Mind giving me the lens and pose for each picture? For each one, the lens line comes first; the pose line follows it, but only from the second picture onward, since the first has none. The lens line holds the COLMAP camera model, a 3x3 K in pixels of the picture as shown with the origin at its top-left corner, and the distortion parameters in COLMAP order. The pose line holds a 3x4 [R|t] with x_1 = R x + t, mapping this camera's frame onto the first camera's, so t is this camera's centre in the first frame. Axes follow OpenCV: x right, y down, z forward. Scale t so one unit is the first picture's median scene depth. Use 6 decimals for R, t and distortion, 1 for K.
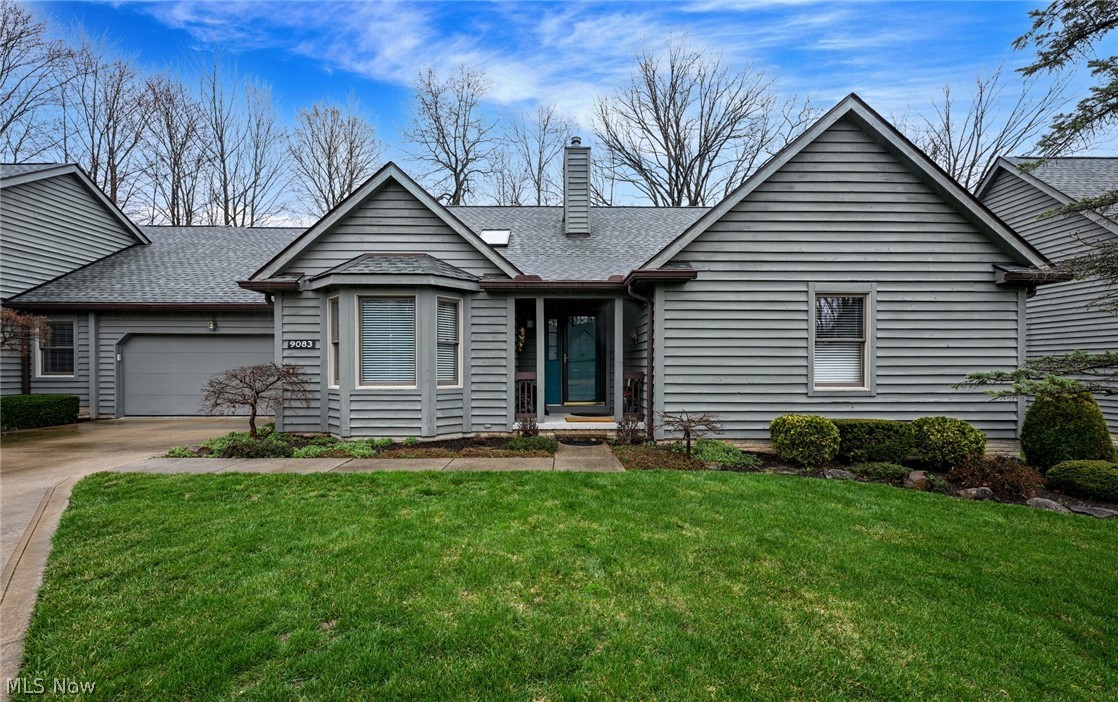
lens RADIAL K [[456.9, 0, 553.4], [0, 456.9, 366.4], [0, 0, 1]] dist [0.000847, 0.000108]
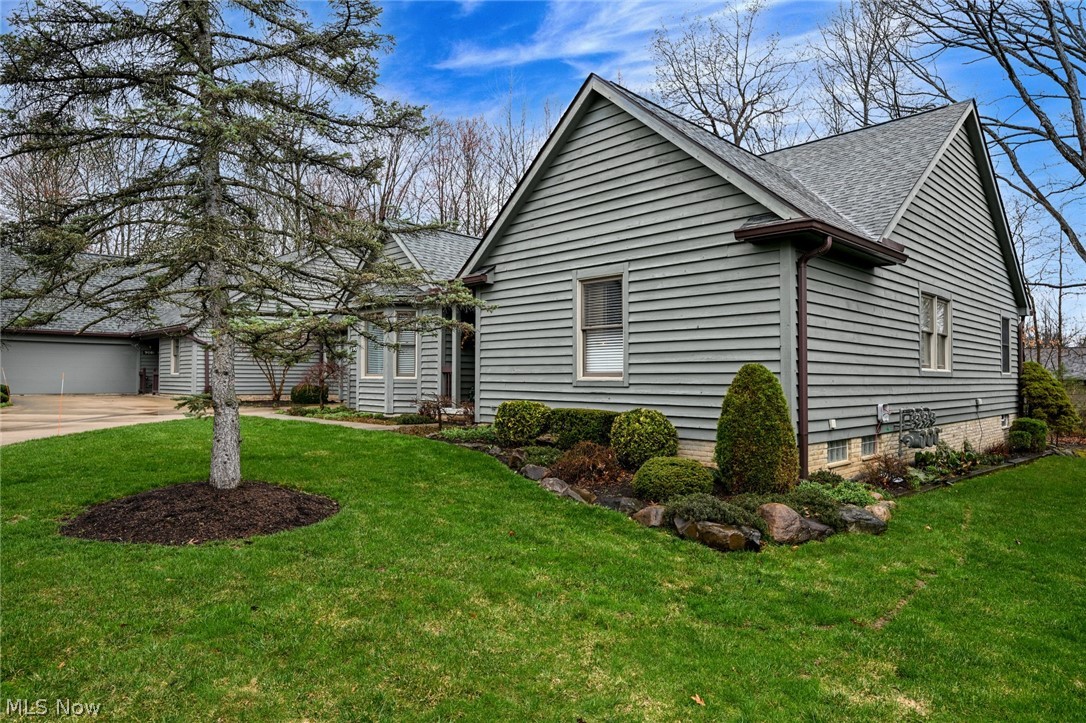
lens RADIAL K [[655.5, 0, 543.0], [0, 655.5, 366.5], [0, 0, 1]] dist [-0.003019, 0.000103]
pose [[0.684434, -0.012362, -0.728970, 1.535277], [-0.002681, 0.999807, -0.019472, 0.050699], [0.729070, 0.015282, 0.684269, -0.014286]]
